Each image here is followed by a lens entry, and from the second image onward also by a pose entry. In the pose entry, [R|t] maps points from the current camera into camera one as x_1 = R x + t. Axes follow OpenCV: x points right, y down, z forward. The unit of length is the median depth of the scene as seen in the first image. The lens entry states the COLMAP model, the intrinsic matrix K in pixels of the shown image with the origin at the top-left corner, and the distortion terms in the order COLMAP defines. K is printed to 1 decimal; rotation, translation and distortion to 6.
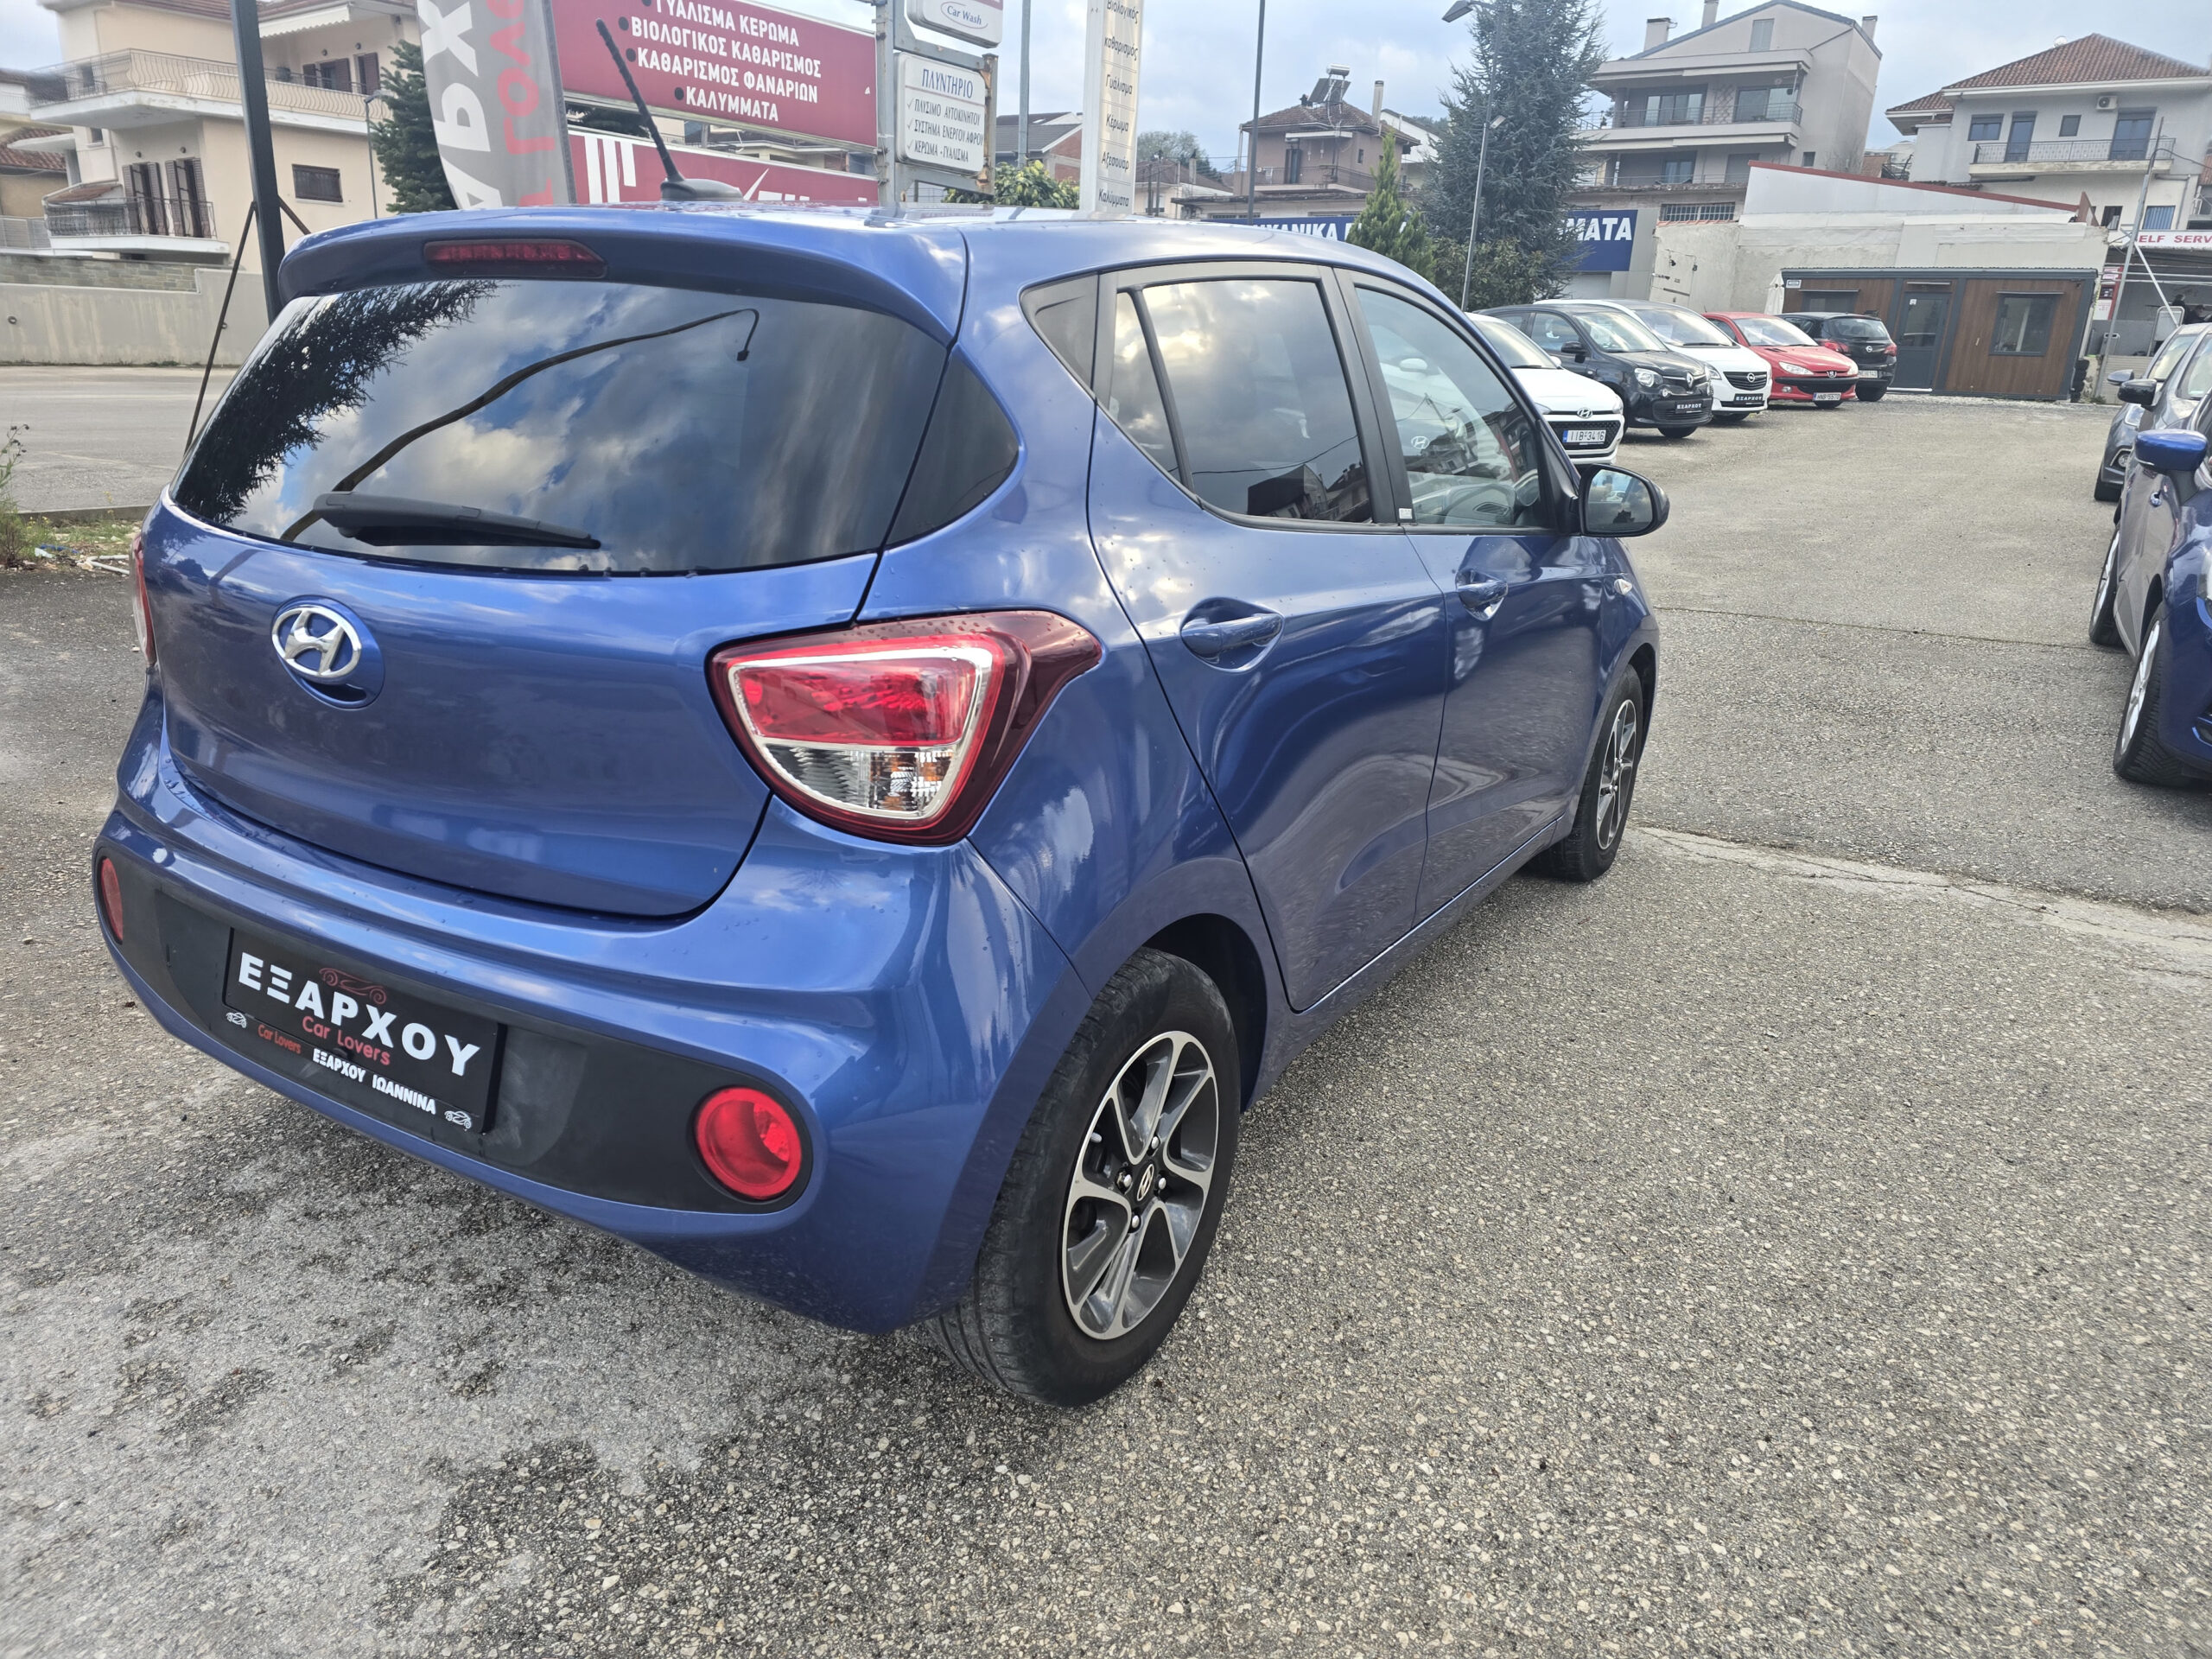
lens RADIAL K [[1493.5, 0, 1093.8], [0, 1493.5, 833.0], [0, 0, 1]] dist [0.061261, -0.059663]
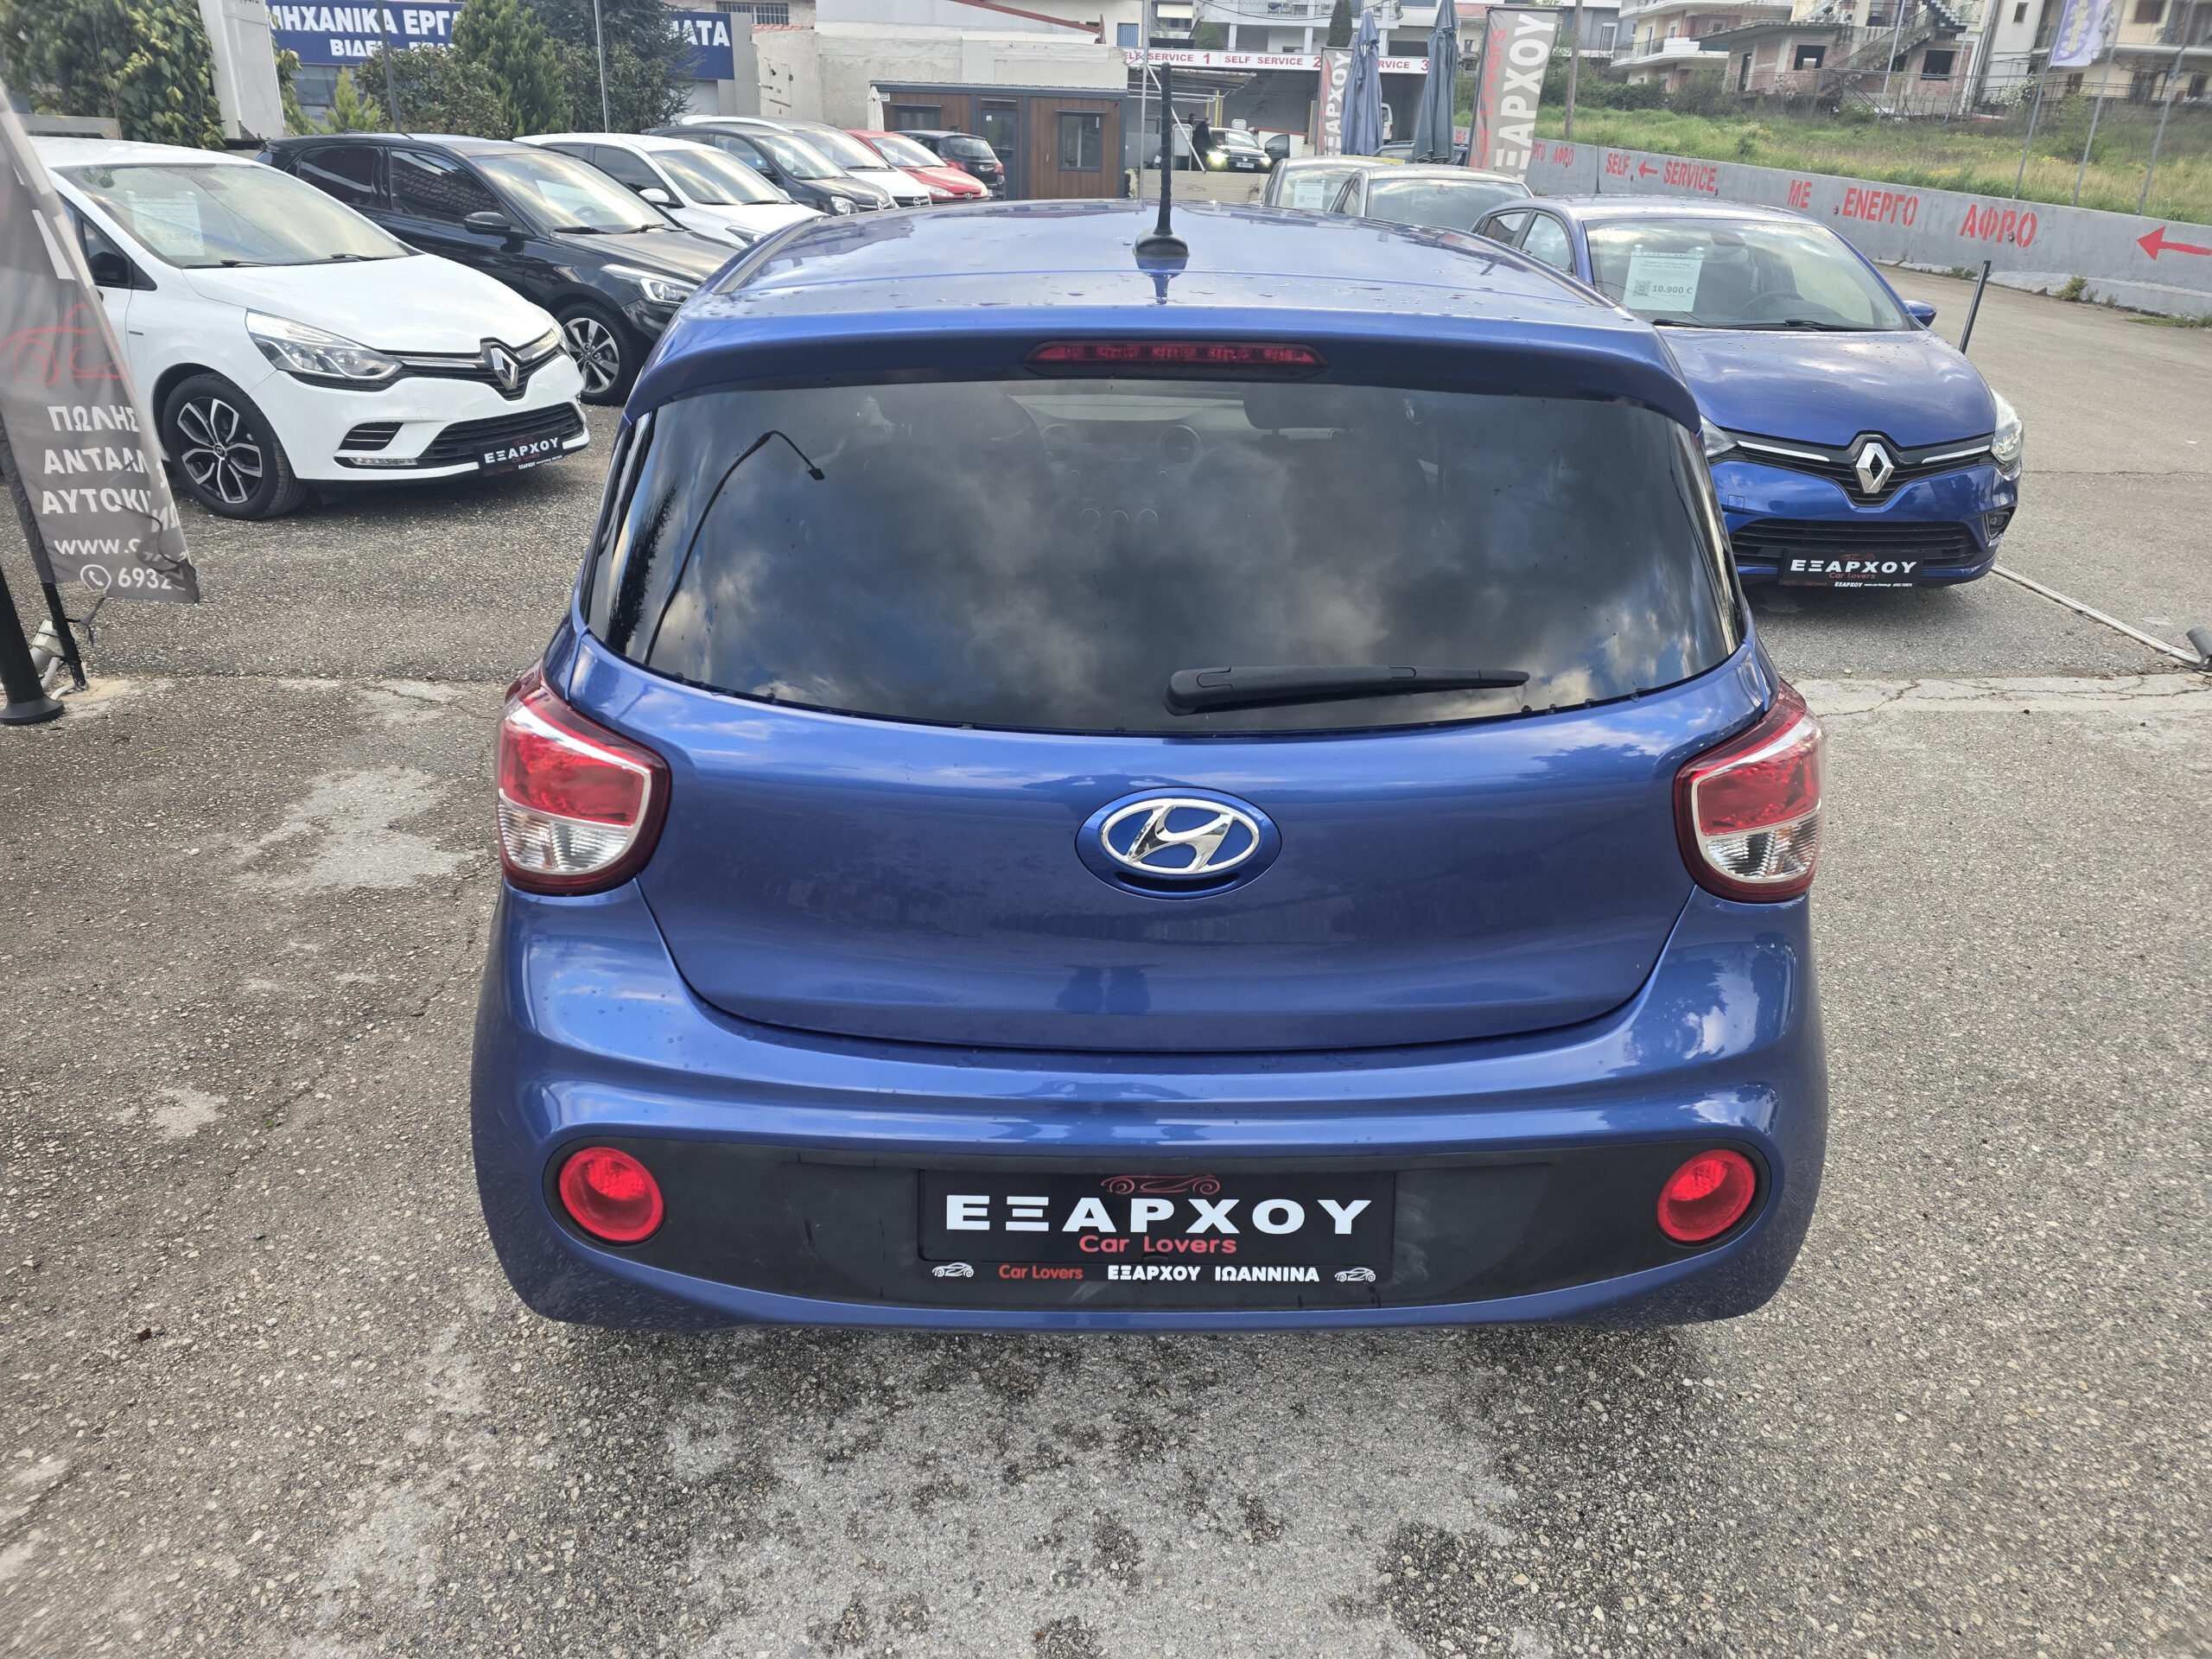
lens RADIAL K [[1493.5, 0, 1108.7], [0, 1493.5, 844.9], [0, 0, 1]] dist [0.061261, -0.059663]
pose [[0.832500, -0.232494, 0.502881, -0.152481], [0.169614, 0.971059, 0.168155, -0.042441], [-0.527422, -0.054693, 0.847841, 0.042770]]
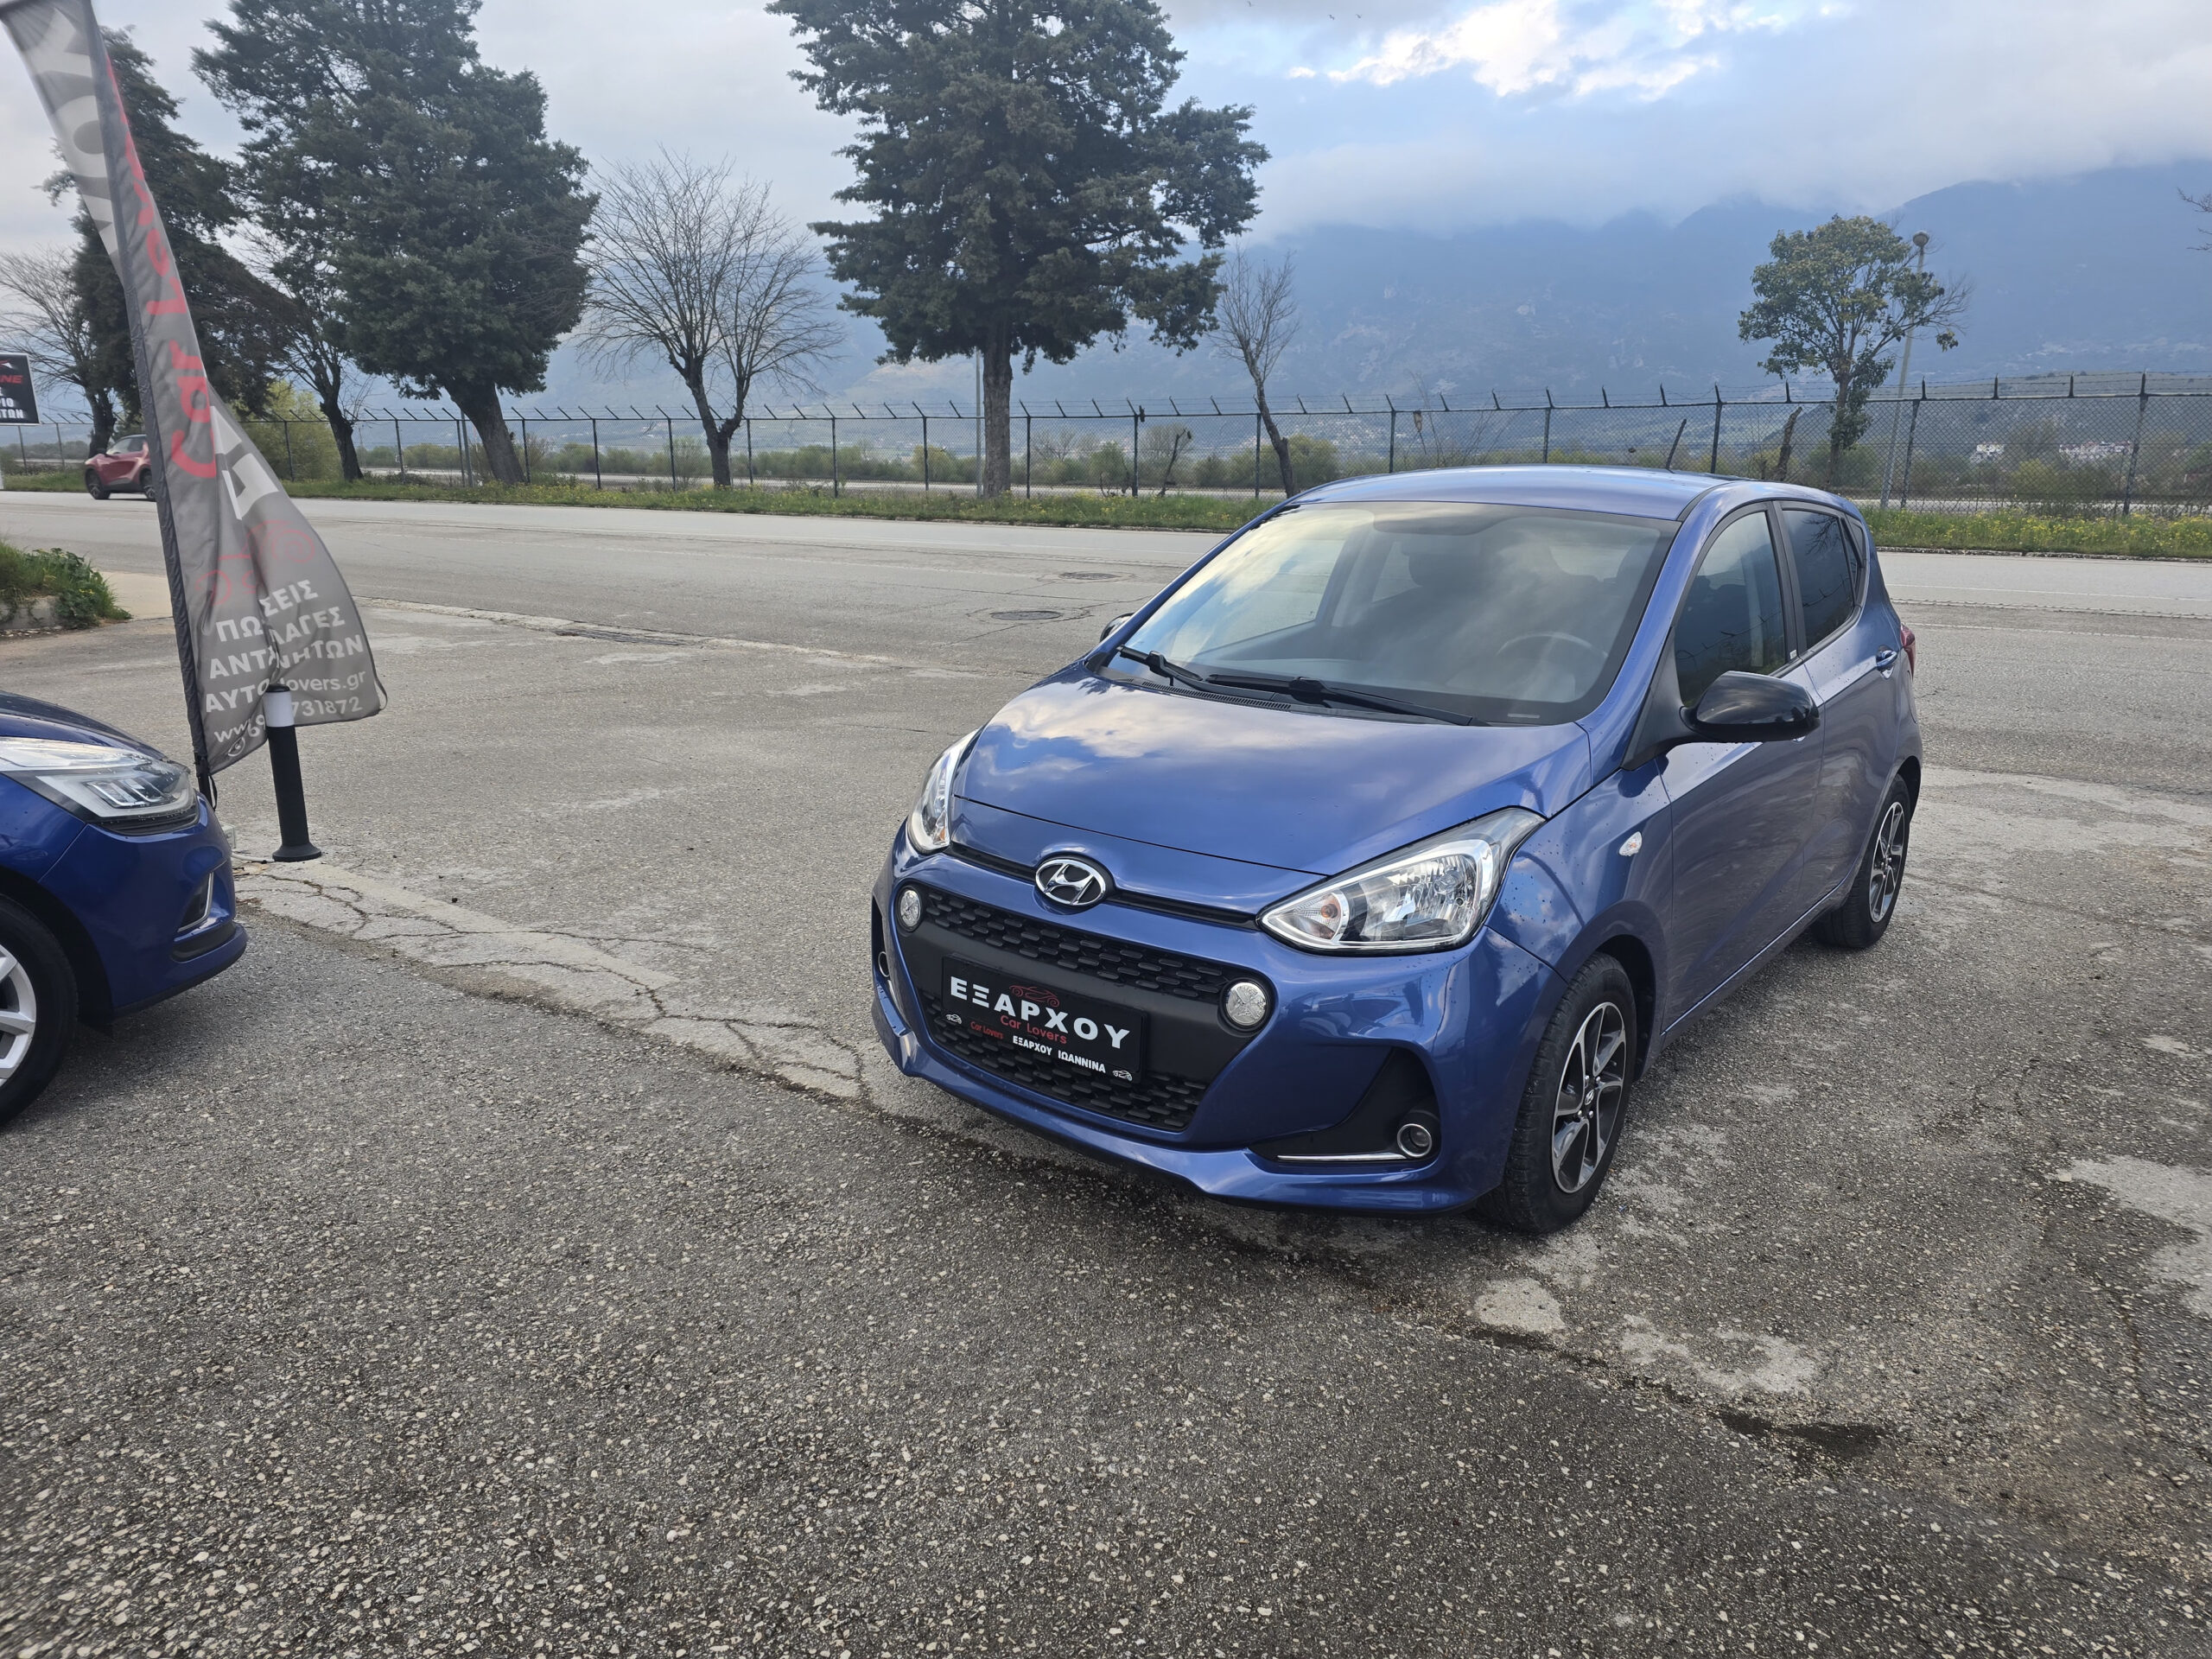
lens RADIAL K [[1493.5, 0, 1124.9], [0, 1493.5, 831.7], [0, 0, 1]] dist [0.061261, -0.059663]
pose [[-0.992492, -0.068676, 0.101213, 0.055451], [-0.004793, 0.848692, 0.528865, -0.225603], [-0.122219, 0.524409, -0.842649, 0.637723]]
